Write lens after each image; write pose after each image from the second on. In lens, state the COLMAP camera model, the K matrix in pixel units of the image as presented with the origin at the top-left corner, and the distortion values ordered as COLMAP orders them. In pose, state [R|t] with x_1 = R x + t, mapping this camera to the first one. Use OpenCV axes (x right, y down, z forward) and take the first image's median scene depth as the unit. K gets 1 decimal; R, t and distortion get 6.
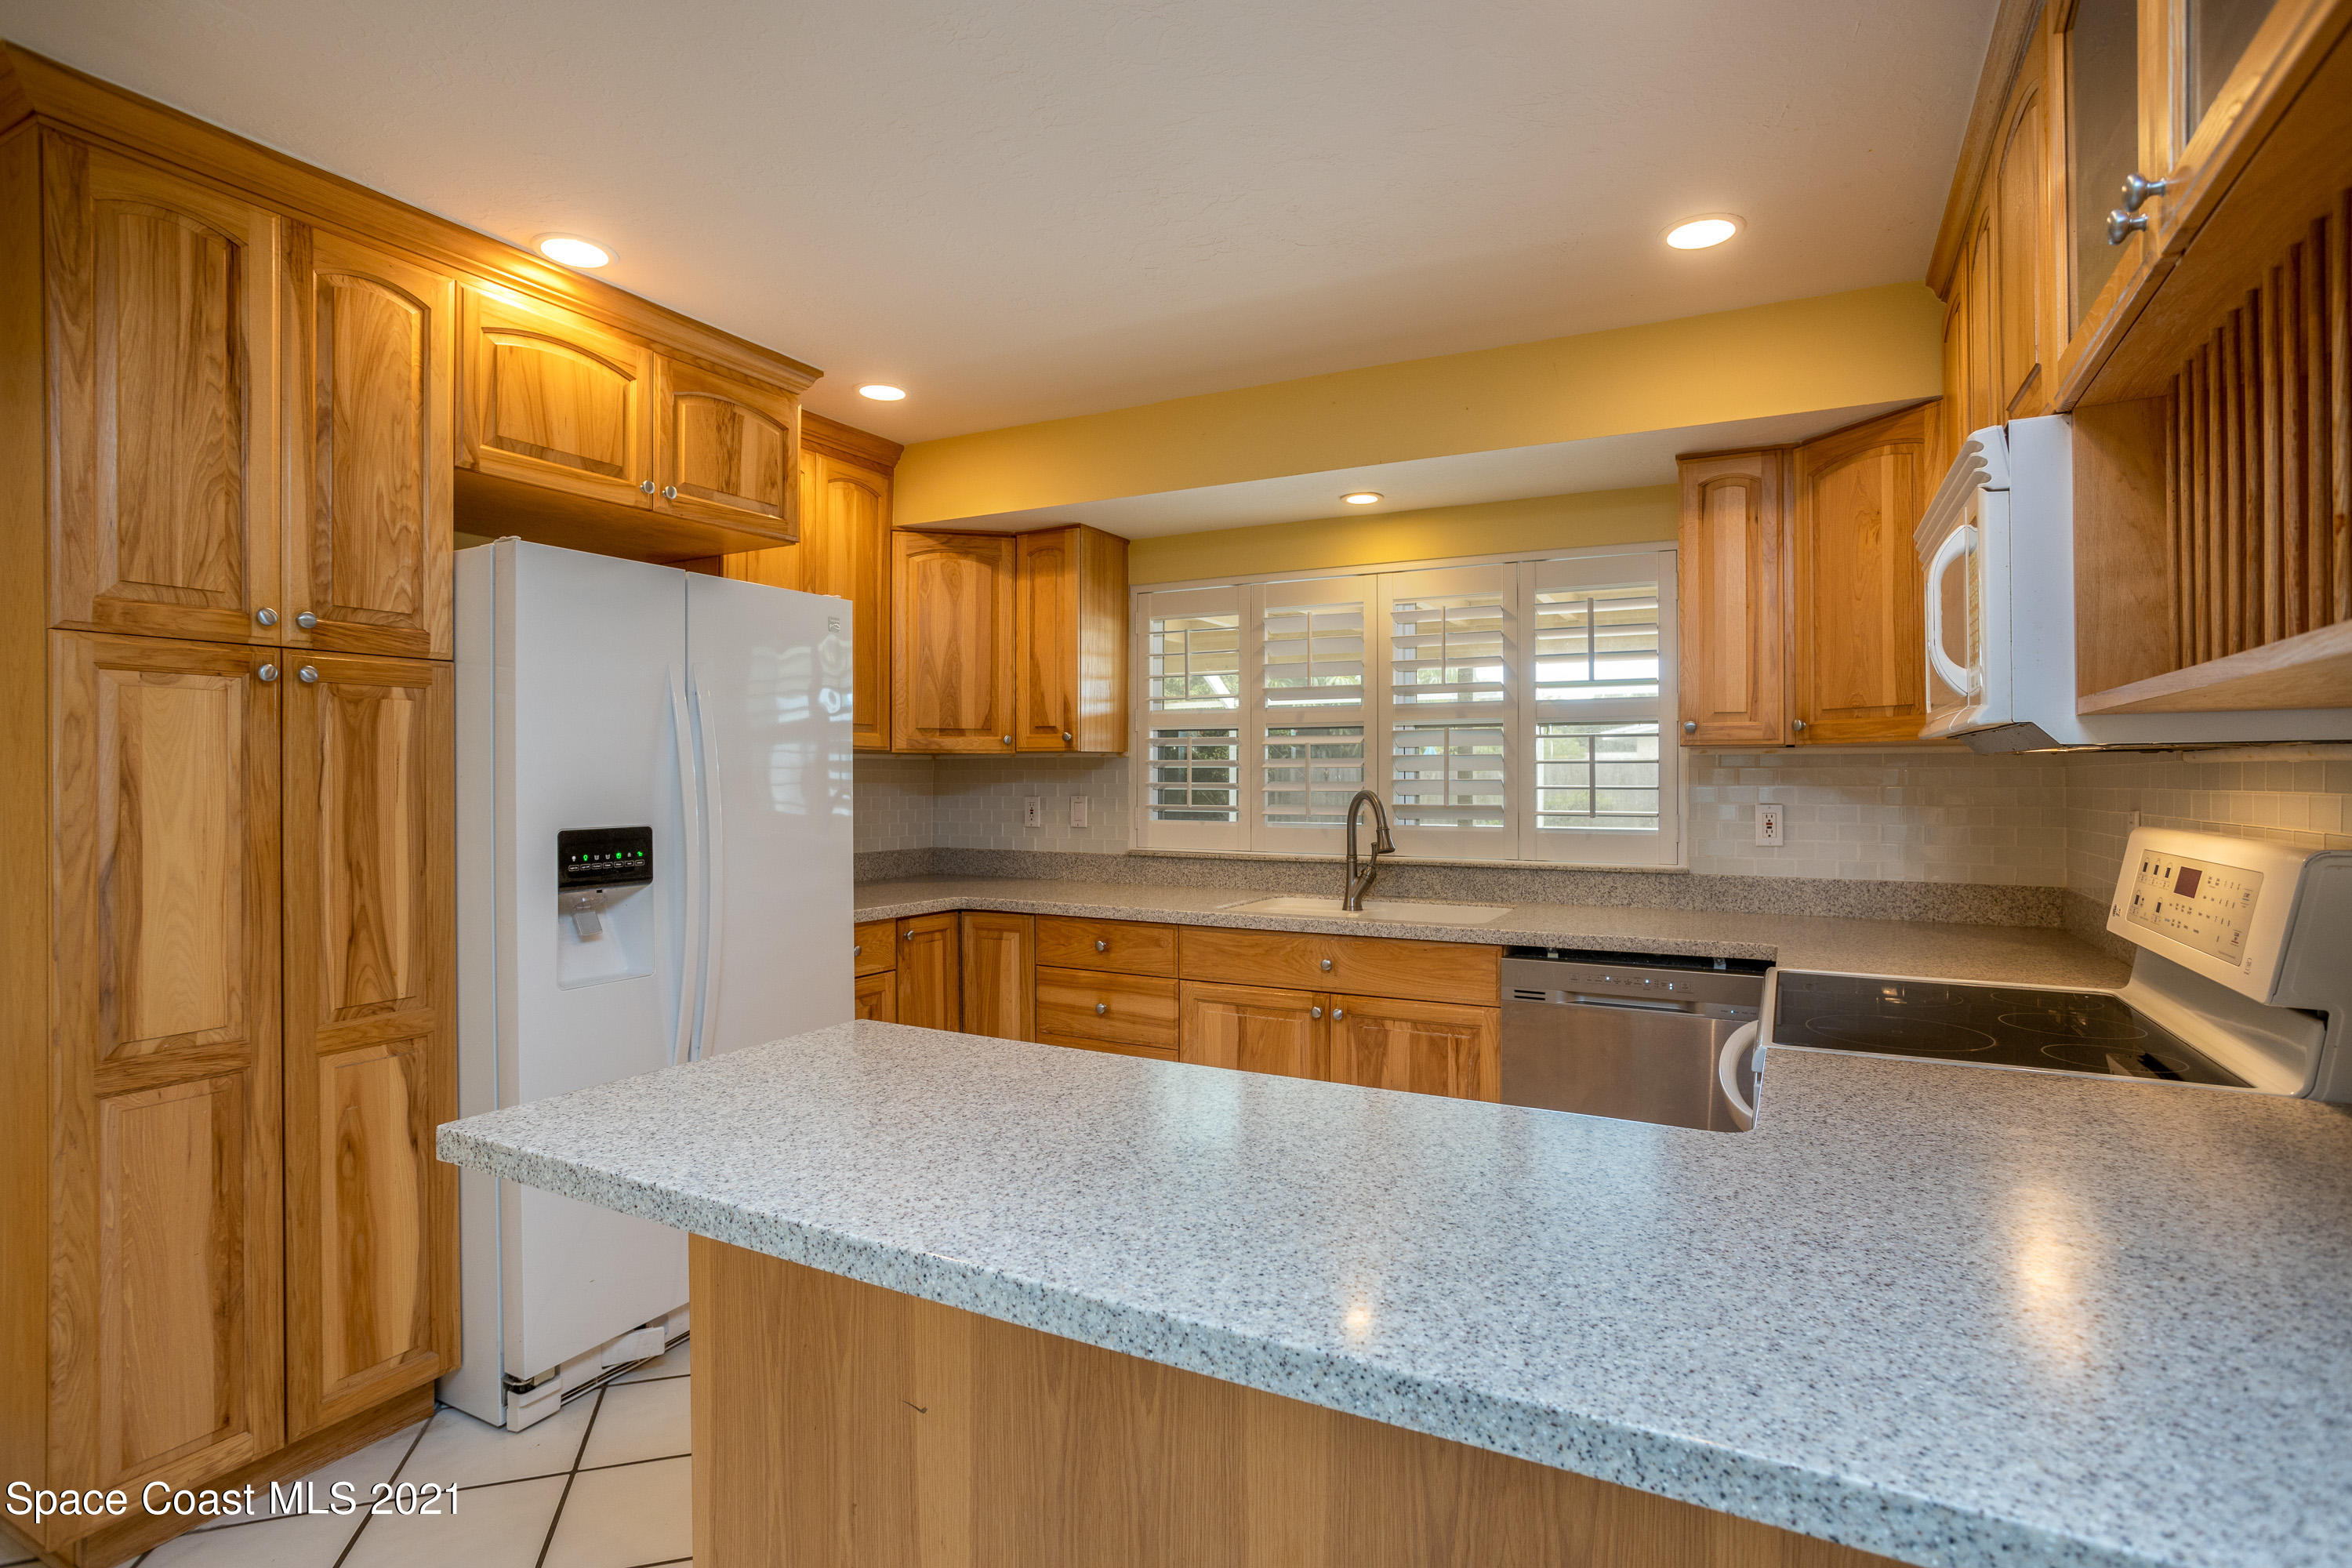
lens RADIAL K [[1159.1, 0, 1173.4], [0, 1159.1, 775.2], [0, 0, 1]] dist [-0.016289, 0.002191]
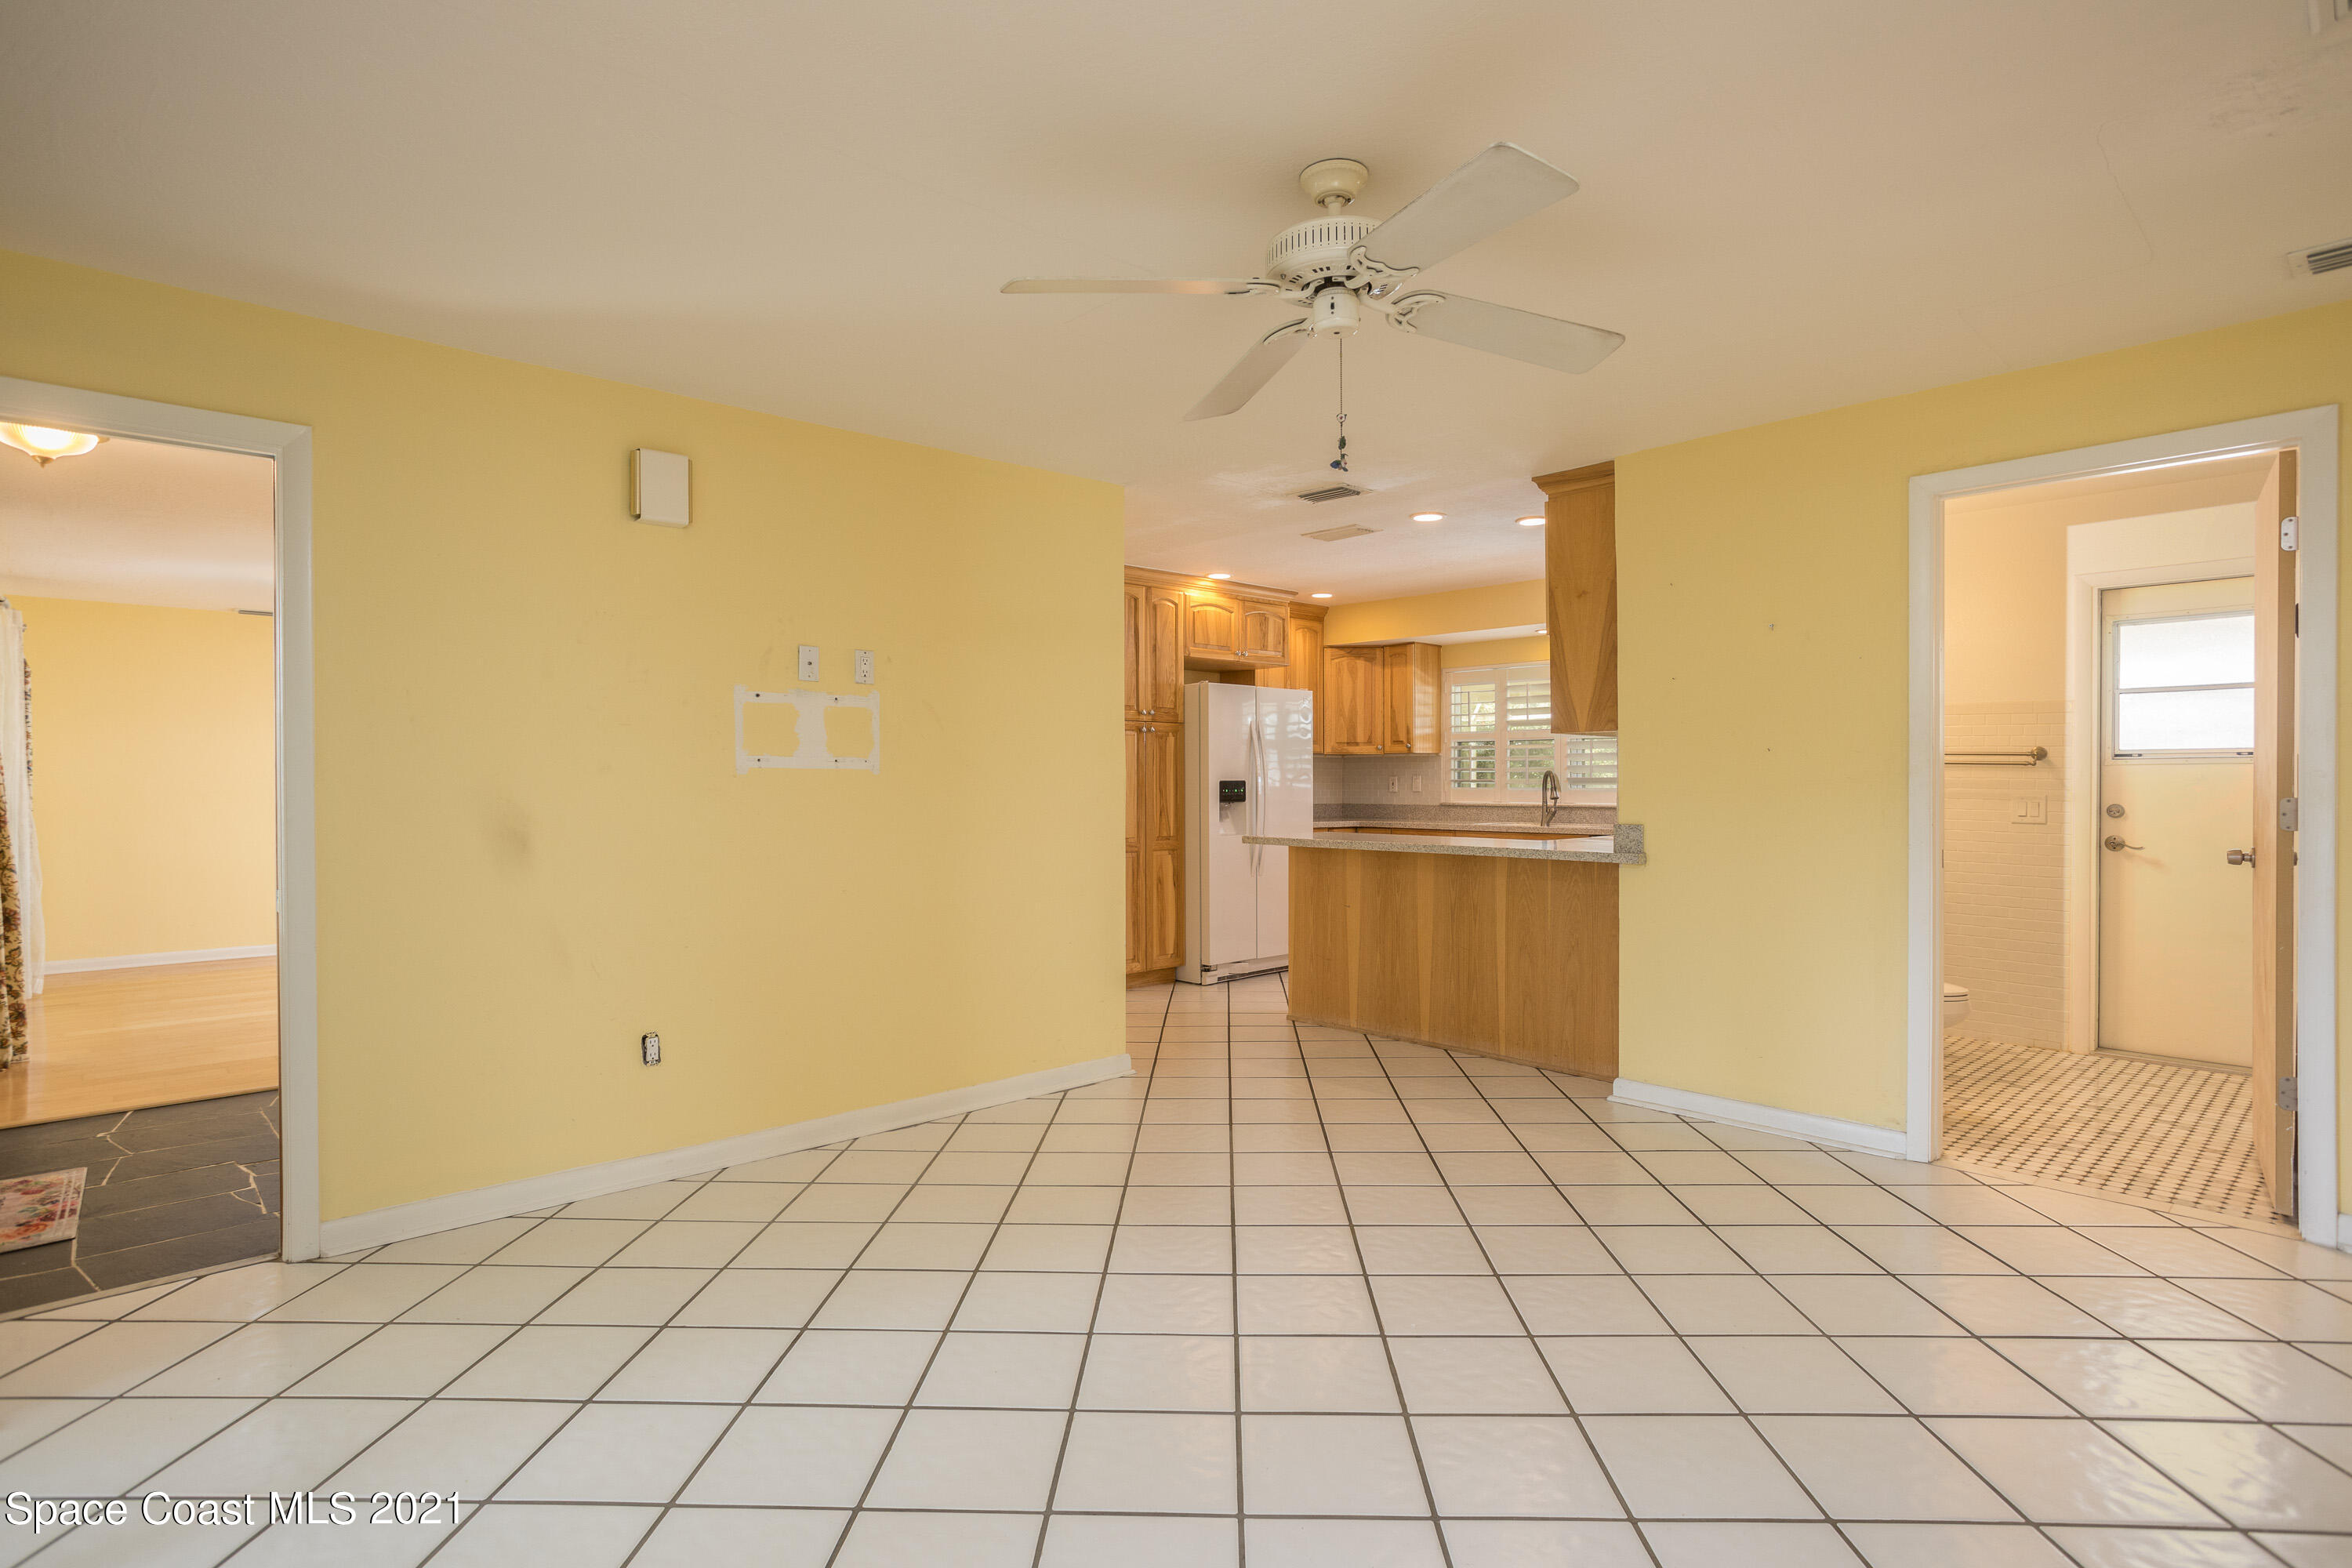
lens RADIAL K [[1159.1, 0, 1164.5], [0, 1159.1, 779.1], [0, 0, 1]] dist [-0.016289, 0.002191]
pose [[0.941328, 0.000969, -0.337490, 0.250764], [-0.001027, 0.999999, 0.000007, 0.033534], [0.337490, 0.000340, 0.941329, -1.390911]]
